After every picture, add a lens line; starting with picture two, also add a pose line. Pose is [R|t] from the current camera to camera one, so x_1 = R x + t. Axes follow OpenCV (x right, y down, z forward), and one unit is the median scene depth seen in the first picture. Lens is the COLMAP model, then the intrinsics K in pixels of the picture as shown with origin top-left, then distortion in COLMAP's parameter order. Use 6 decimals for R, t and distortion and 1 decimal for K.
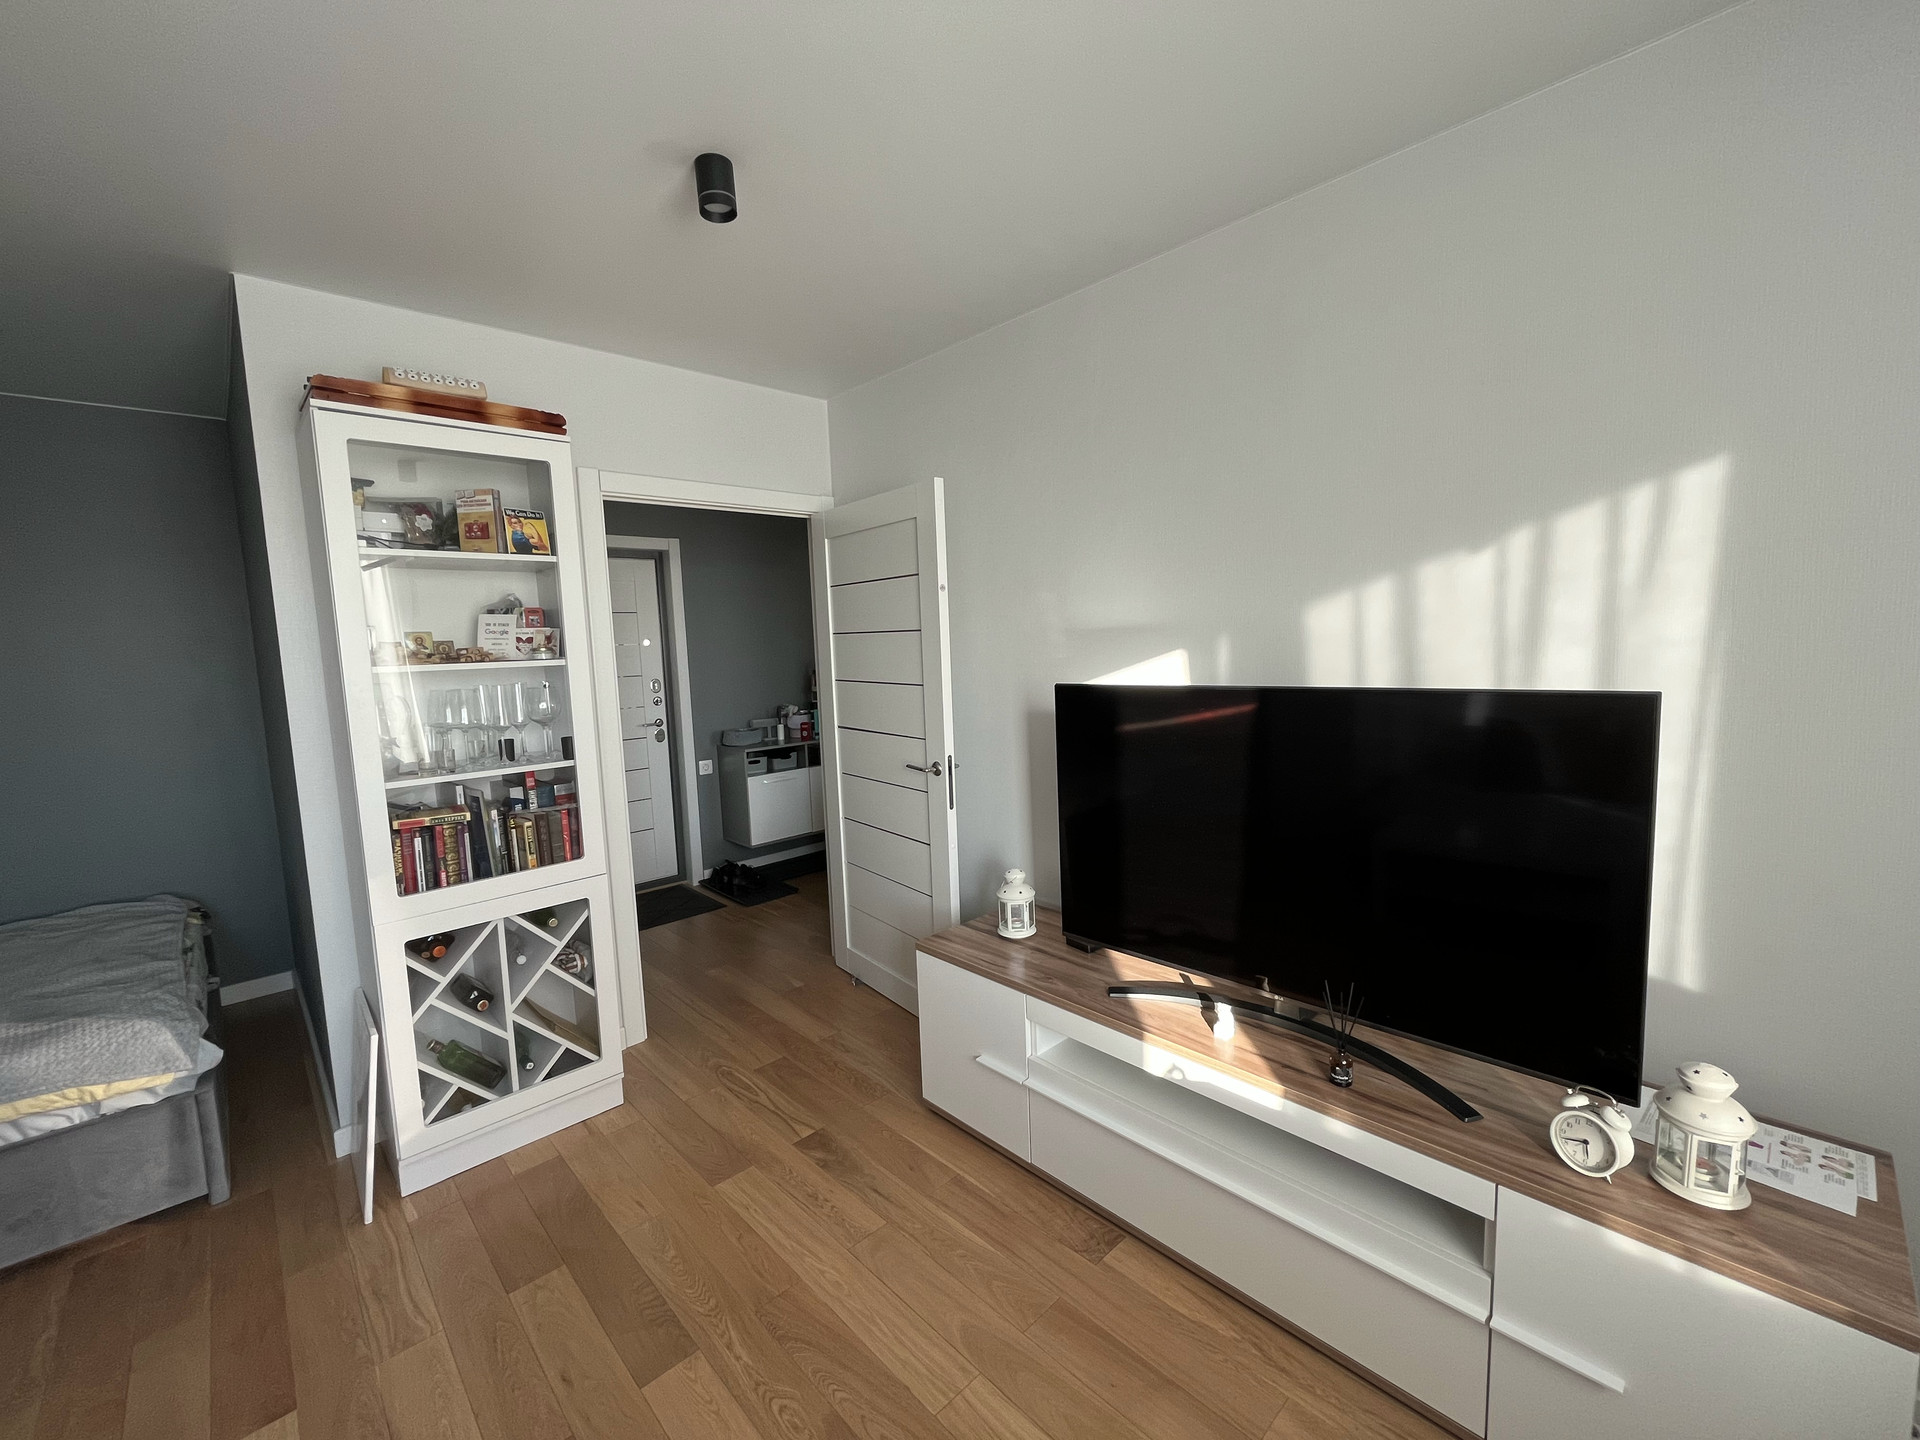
lens RADIAL K [[786.8, 0, 957.8], [0, 786.8, 723.4], [0, 0, 1]] dist [-0.003497, 0.000055]
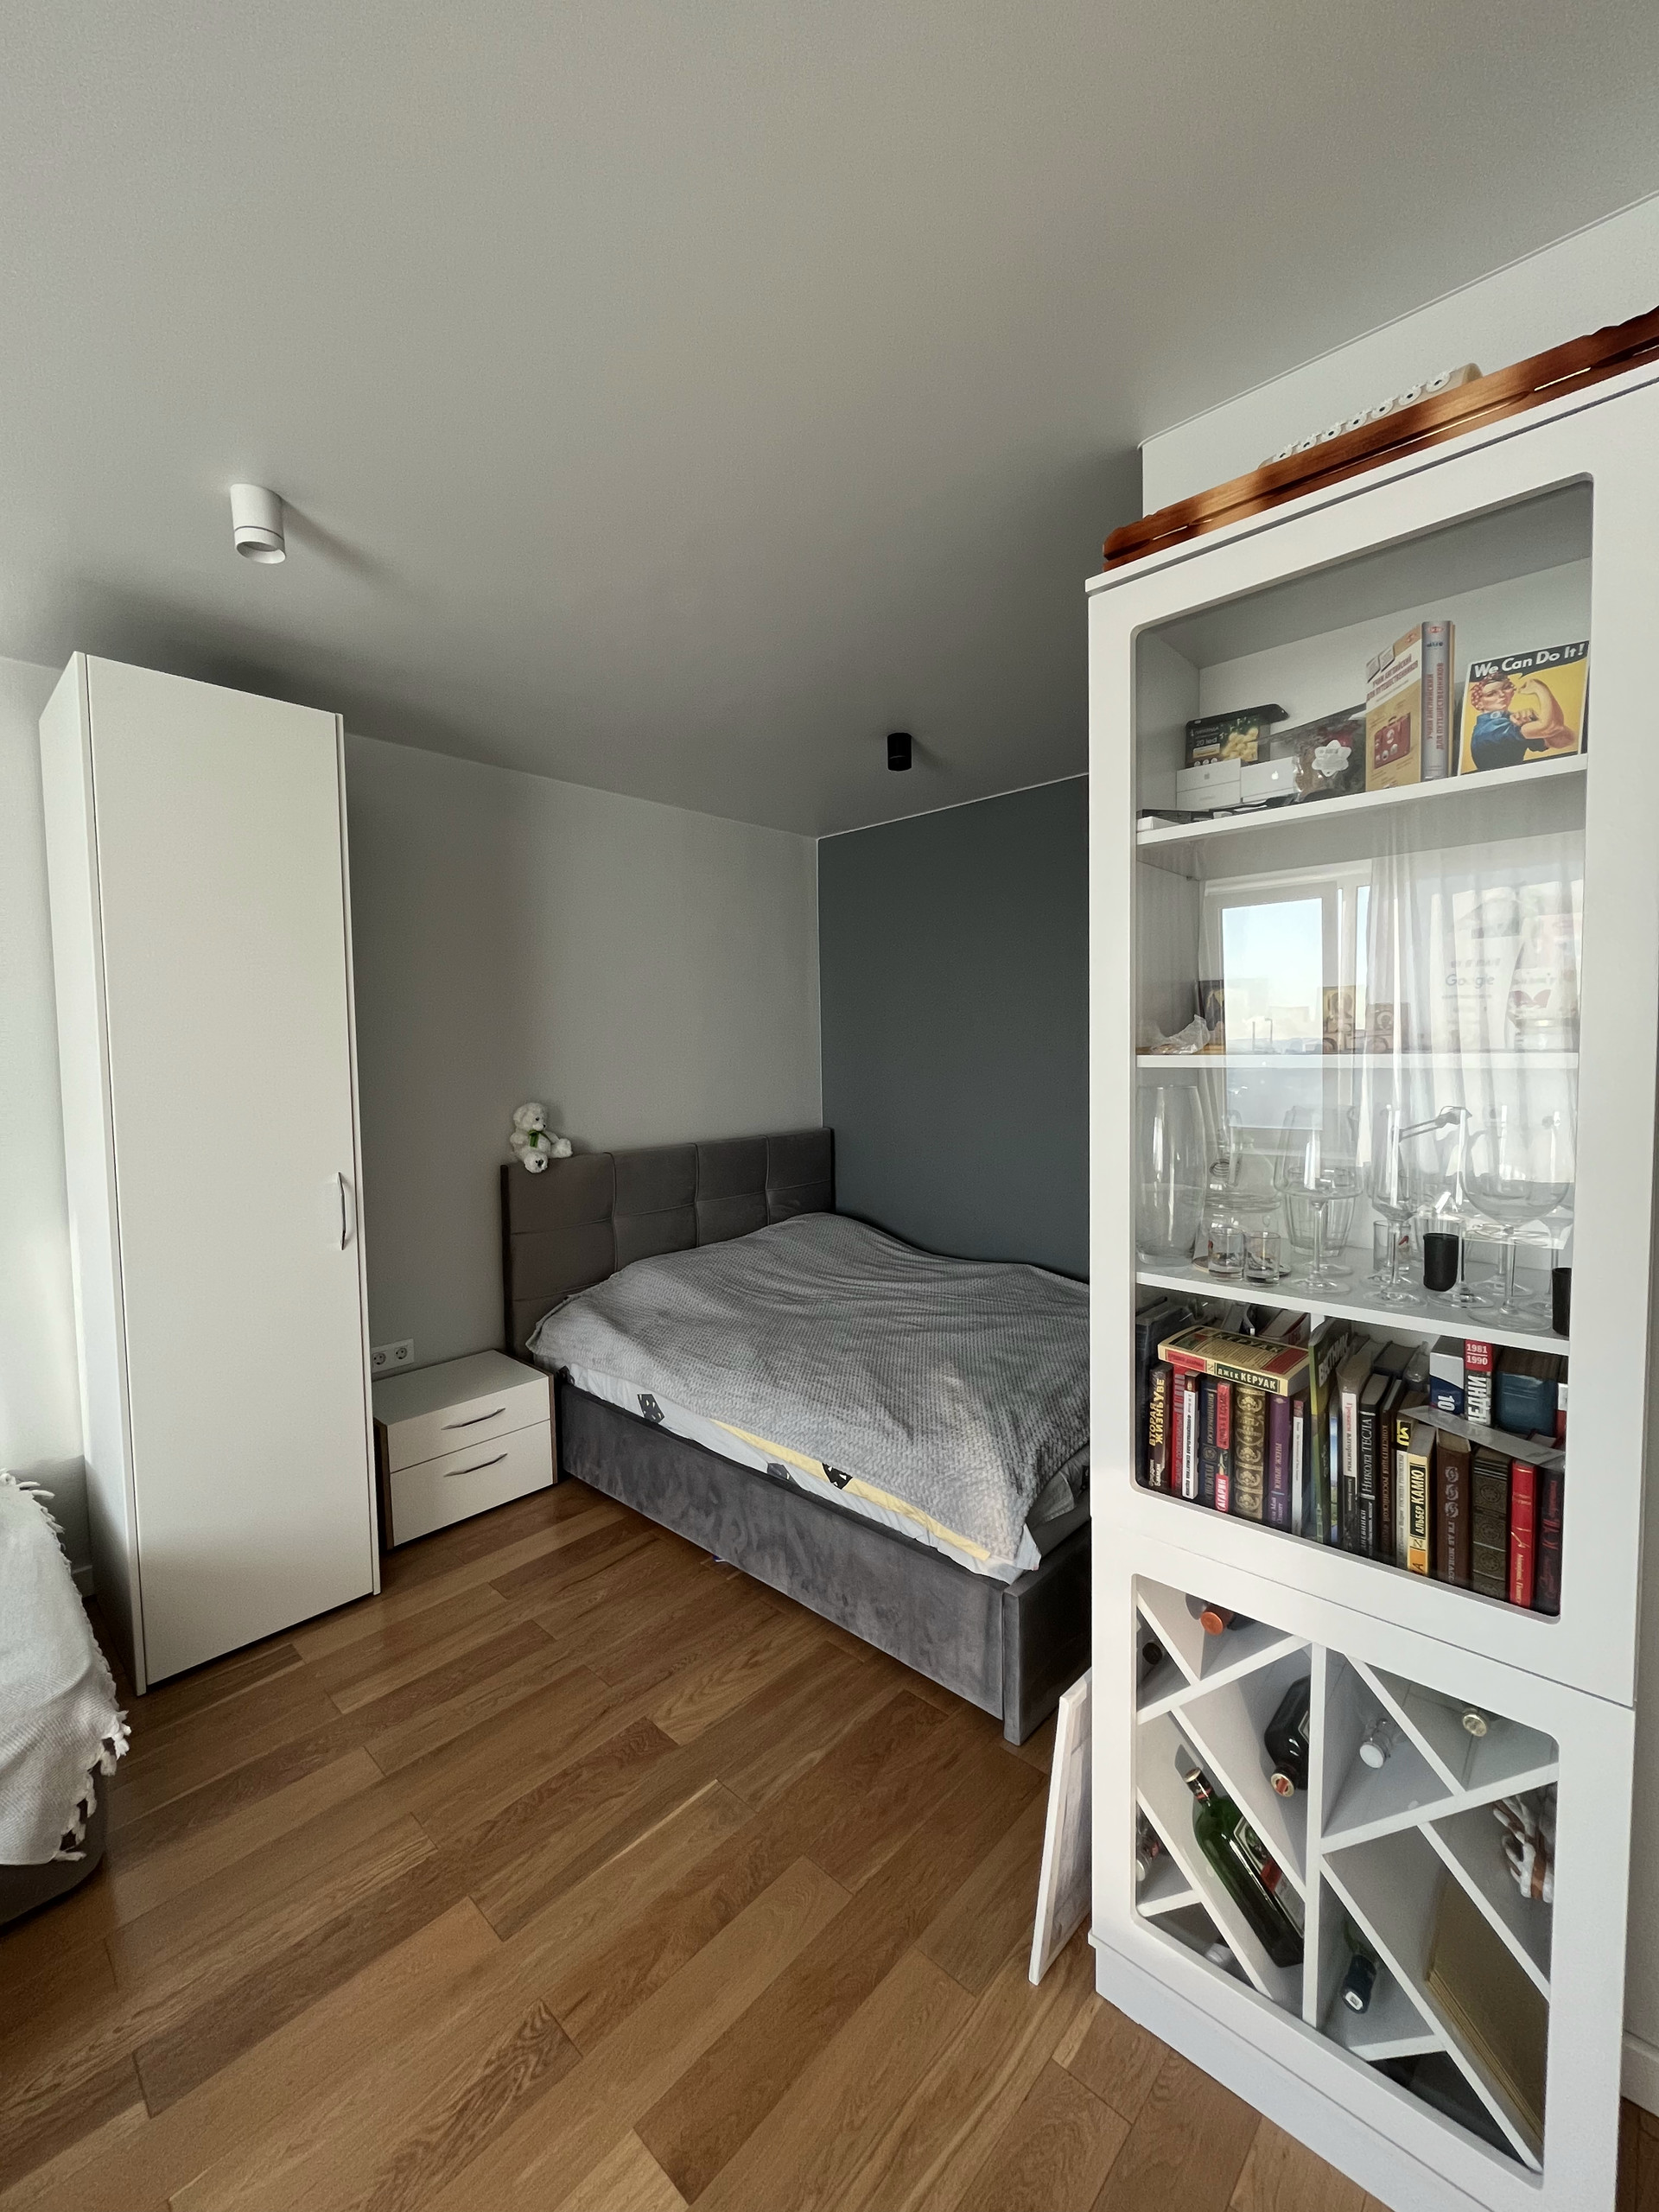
lens RADIAL K [[897.5, 0, 831.4], [0, 897.5, 1099.3], [0, 0, 1]] dist [-0.011396, -0.000412]
pose [[0.064407, 0.088124, -0.994025, -0.136043], [-0.093356, 0.992257, 0.081918, -0.064257], [0.993547, 0.087522, 0.072135, 0.673843]]
